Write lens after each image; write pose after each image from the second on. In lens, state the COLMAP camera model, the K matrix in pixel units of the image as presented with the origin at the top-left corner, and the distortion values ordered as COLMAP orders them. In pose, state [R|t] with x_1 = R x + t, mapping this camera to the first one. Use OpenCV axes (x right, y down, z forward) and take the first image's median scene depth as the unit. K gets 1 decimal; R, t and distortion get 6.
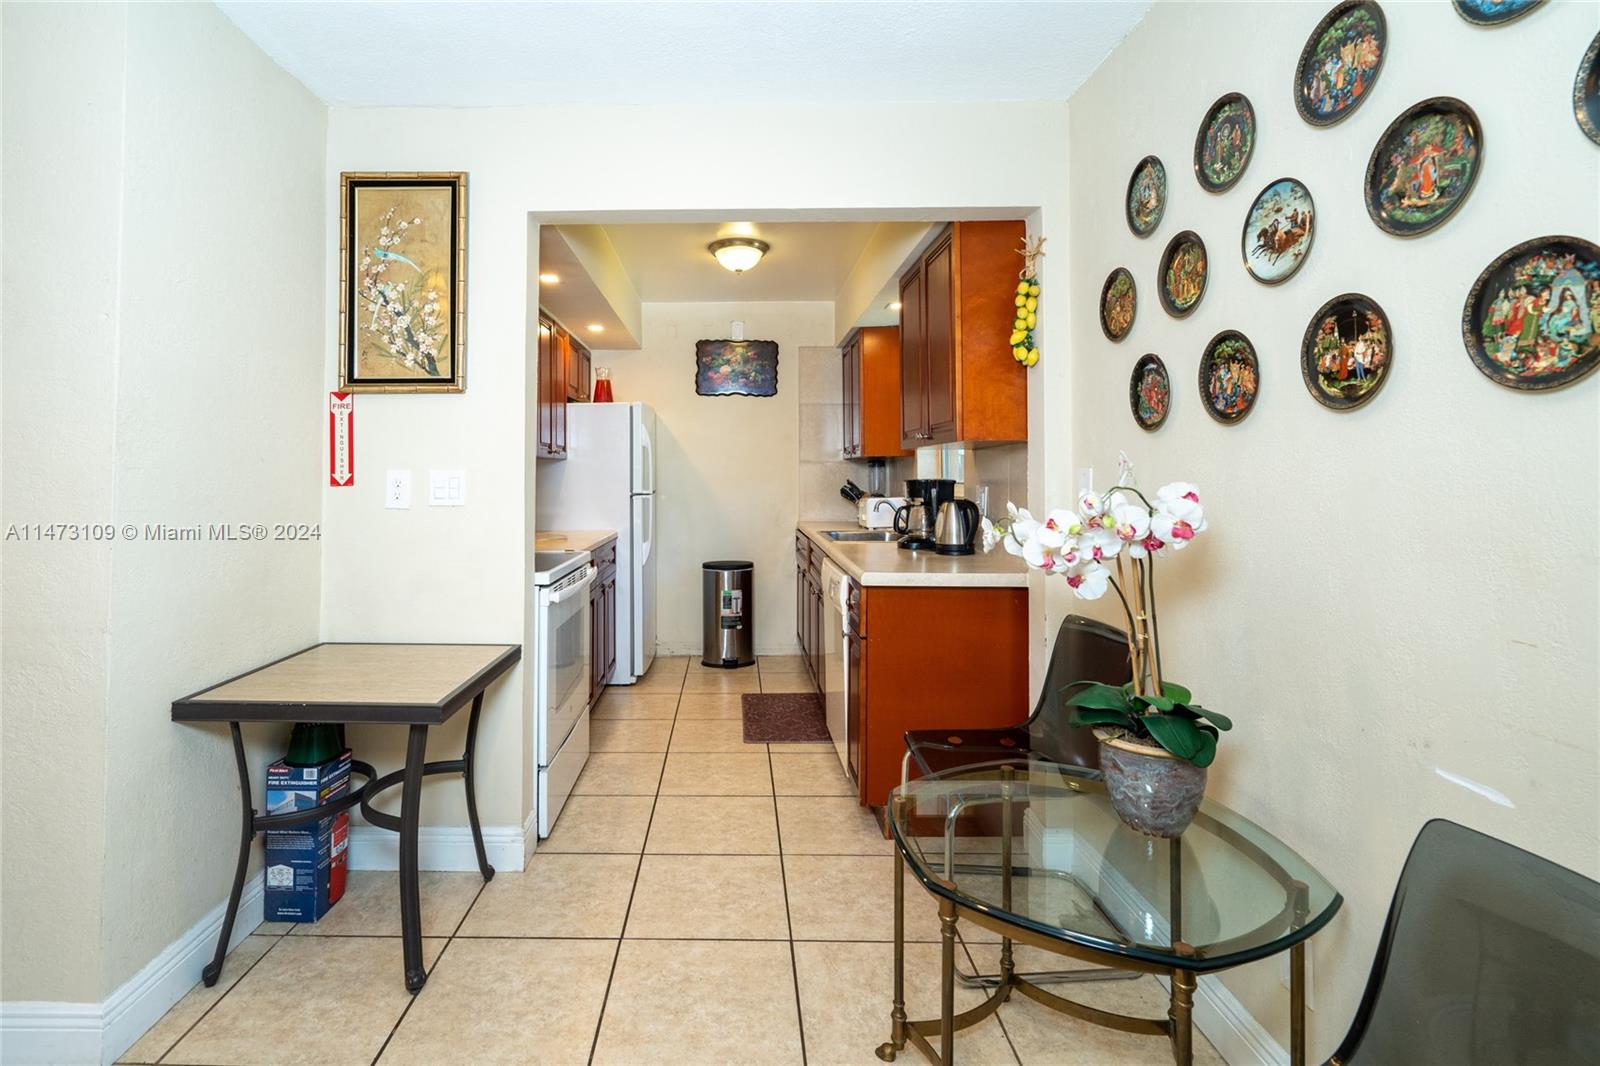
lens RADIAL K [[767.4, 0, 728.9], [0, 767.4, 474.0], [0, 0, 1]] dist [-0.005271, 0.002365]
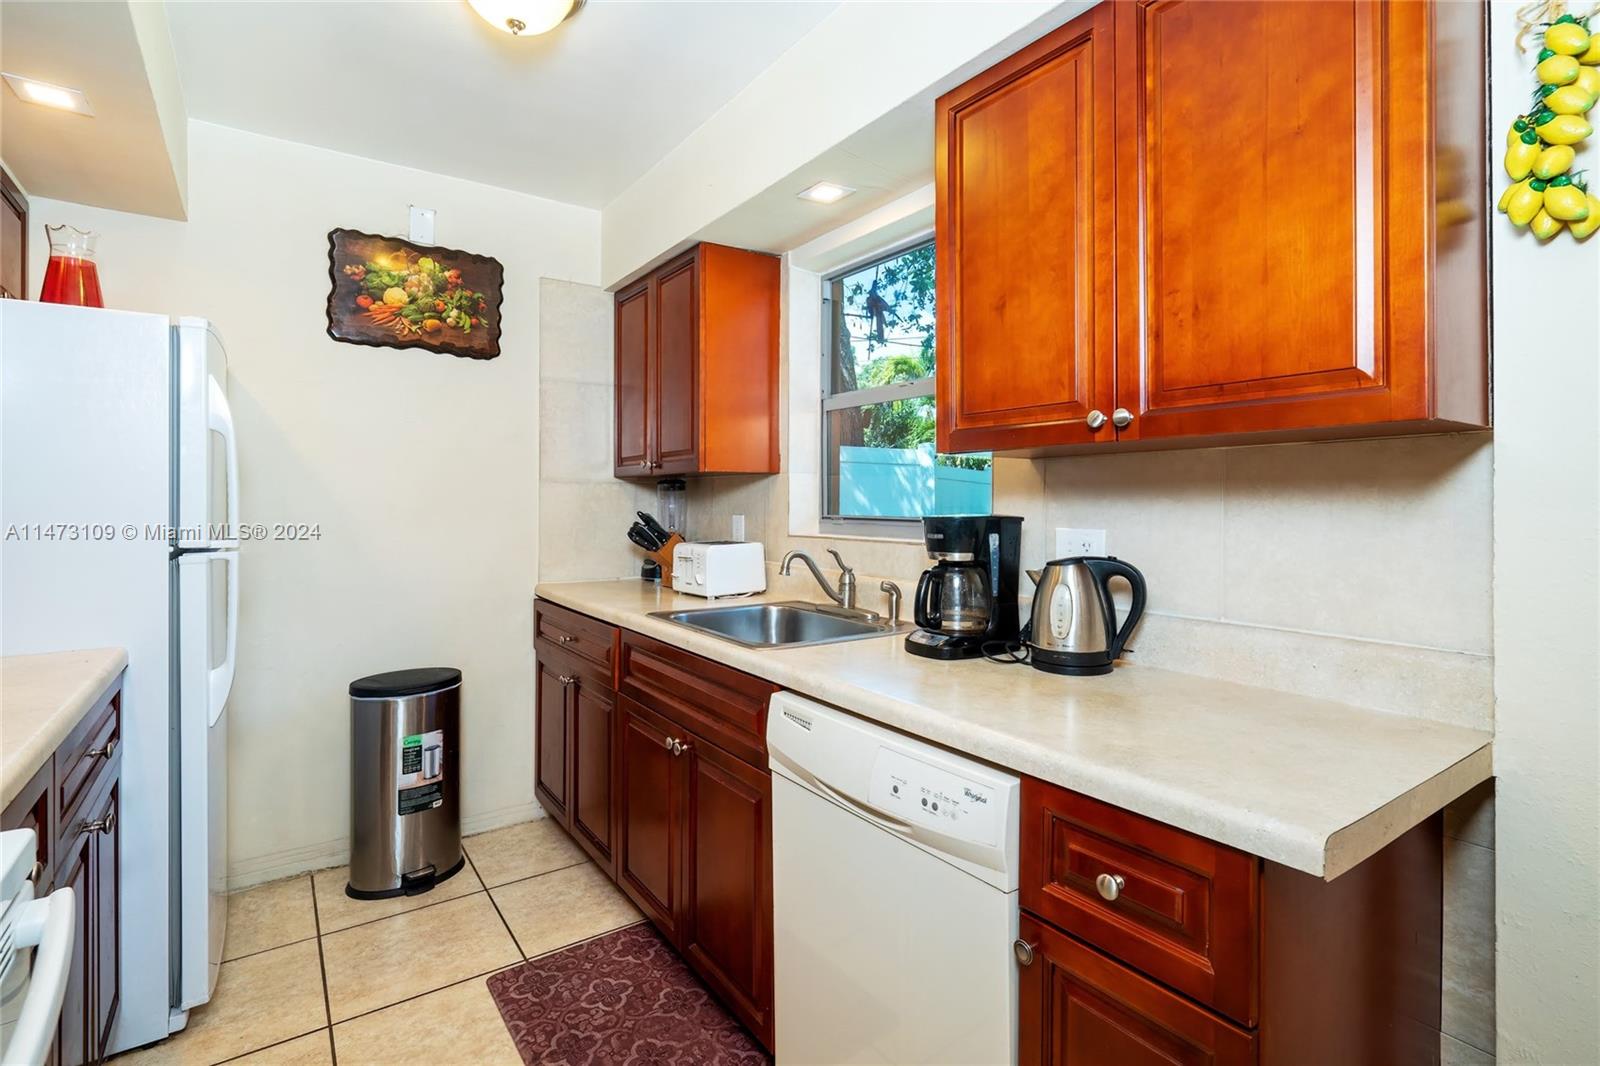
lens RADIAL K [[767.4, 0, 802.4], [0, 767.4, 502.4], [0, 0, 1]] dist [-0.005271, 0.002365]
pose [[0.811945, 0.003277, 0.583724, -0.084888], [-0.004090, 0.999992, 0.000075, -0.000075], [-0.583719, -0.002448, 0.811952, 0.443143]]
